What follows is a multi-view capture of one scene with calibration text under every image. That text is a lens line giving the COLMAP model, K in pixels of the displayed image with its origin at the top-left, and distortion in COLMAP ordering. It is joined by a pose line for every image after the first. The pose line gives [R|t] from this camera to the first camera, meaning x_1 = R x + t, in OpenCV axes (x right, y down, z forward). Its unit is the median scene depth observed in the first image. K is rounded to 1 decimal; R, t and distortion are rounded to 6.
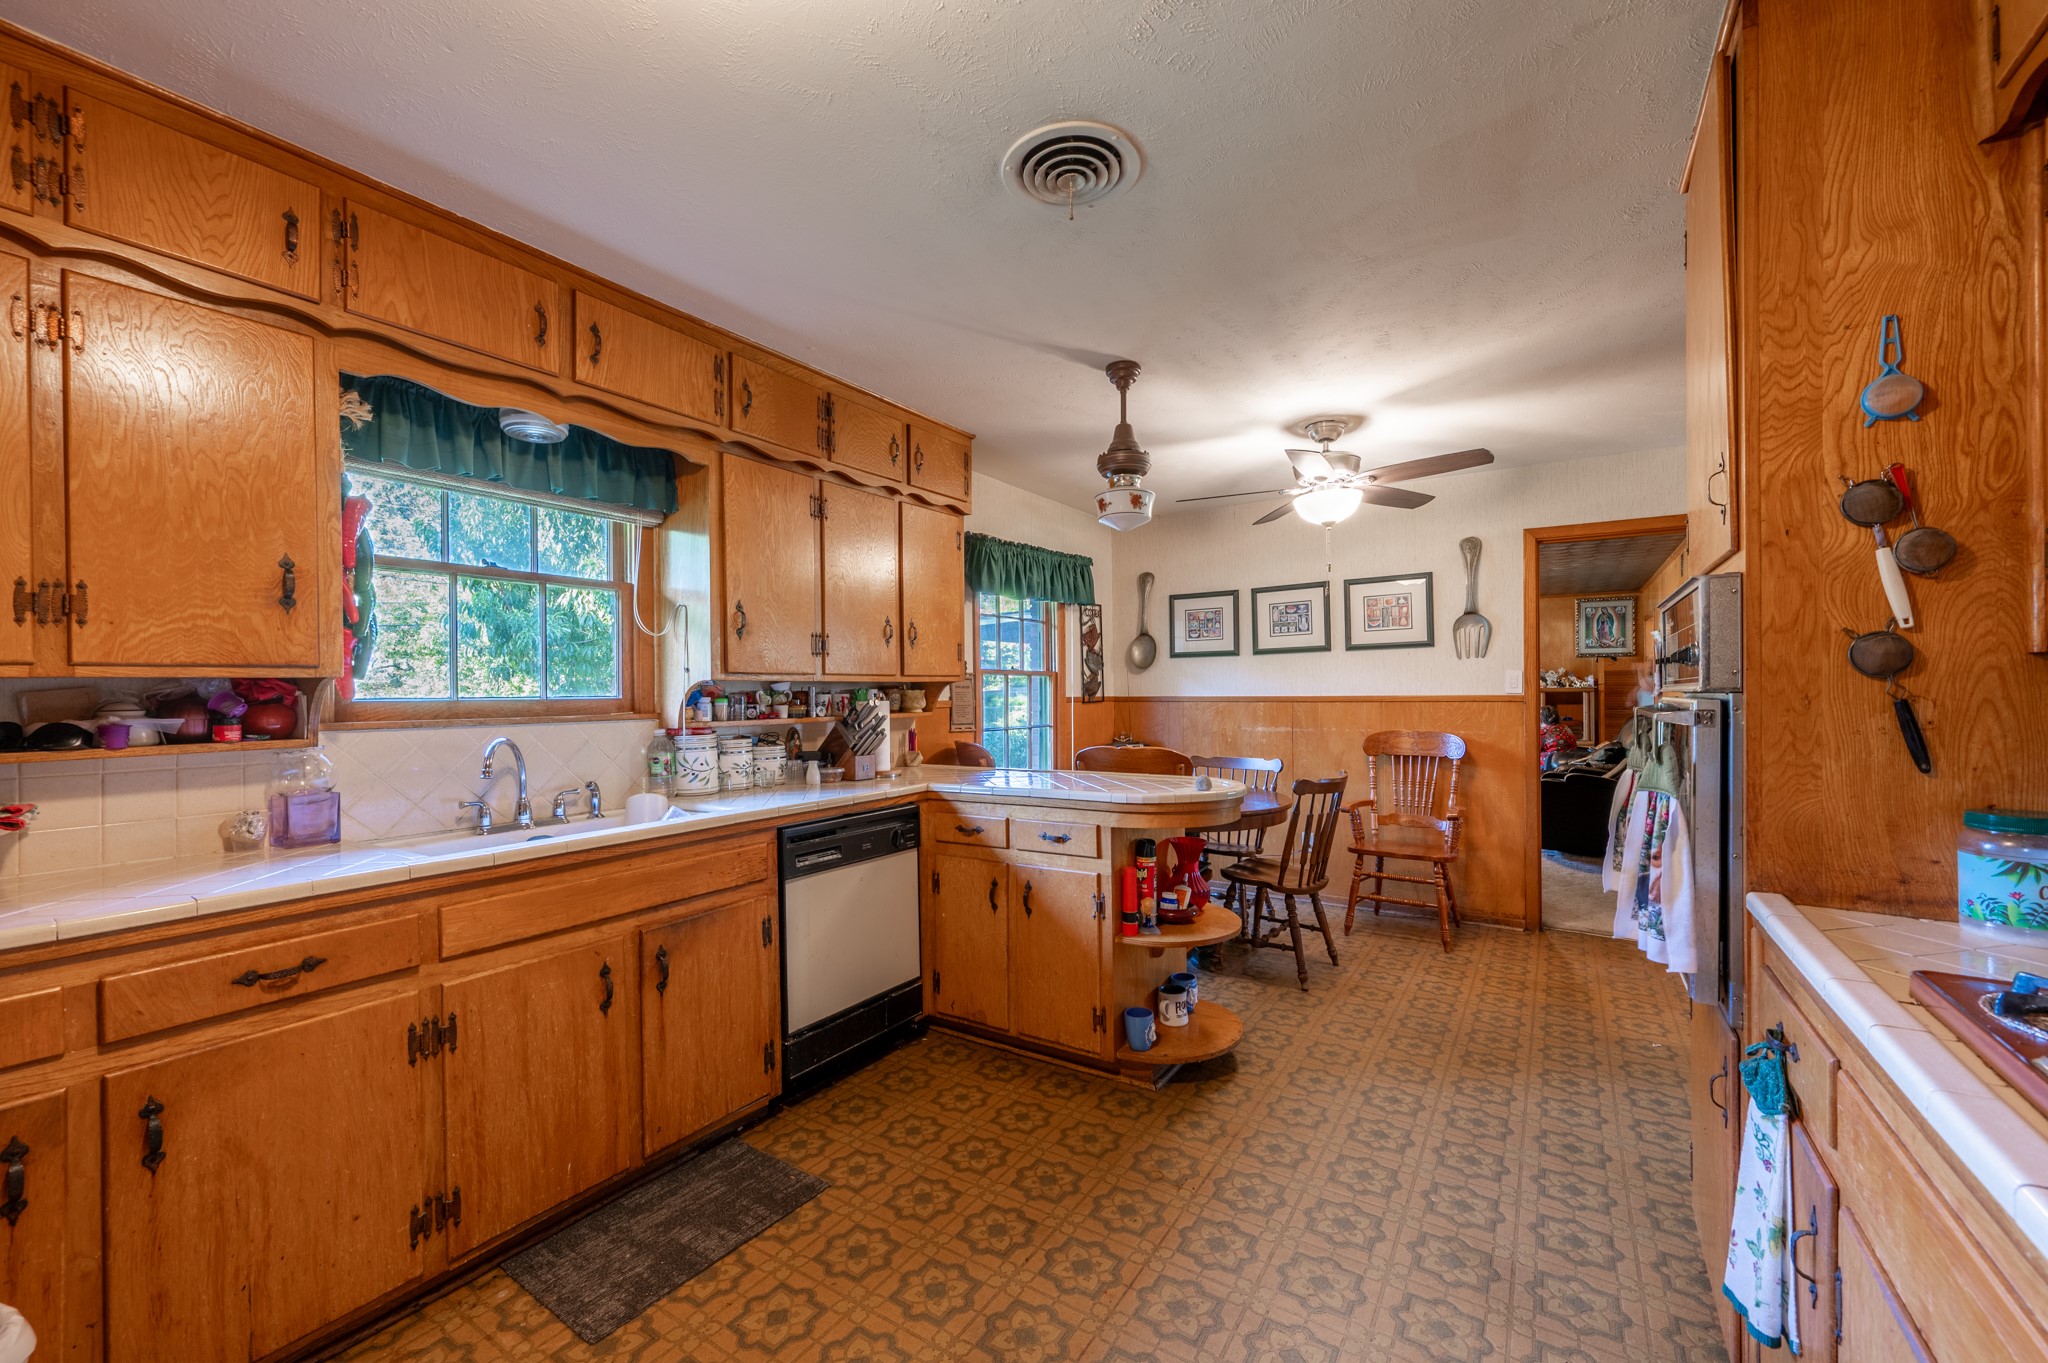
lens RADIAL K [[811.5, 0, 1031.9], [0, 811.5, 692.6], [0, 0, 1]] dist [0.000063, -0.000266]
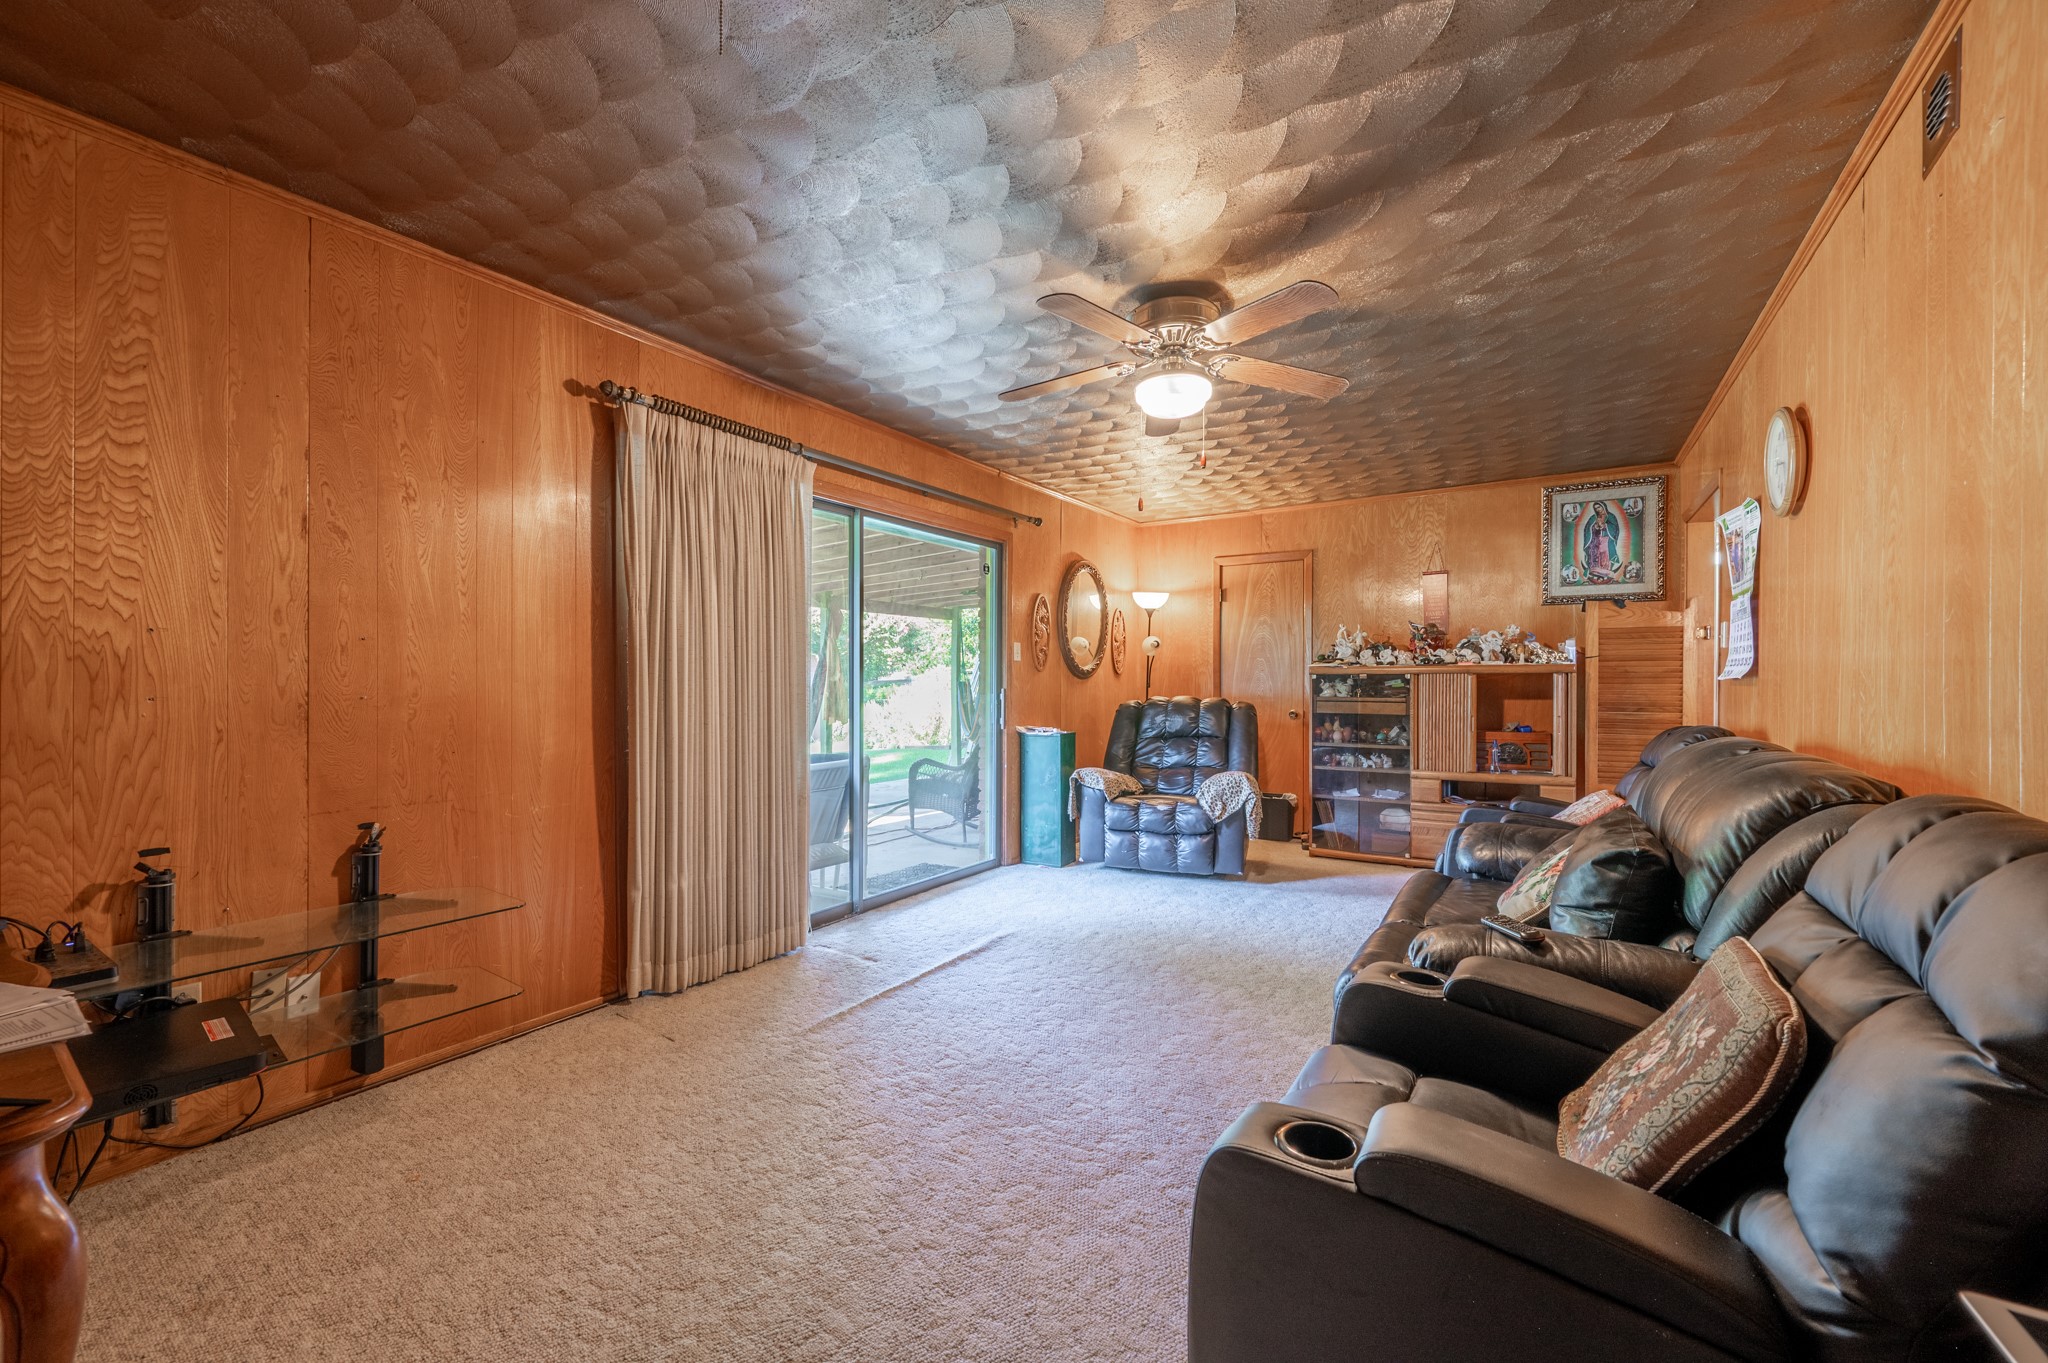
lens RADIAL K [[811.5, 0, 1029.8], [0, 811.5, 684.2], [0, 0, 1]] dist [0.000063, -0.000266]
pose [[0.999938, 0.007862, 0.007894, 0.360362], [-0.007910, 0.999950, 0.006041, 0.005010], [-0.007846, -0.006103, 0.999951, 0.514893]]
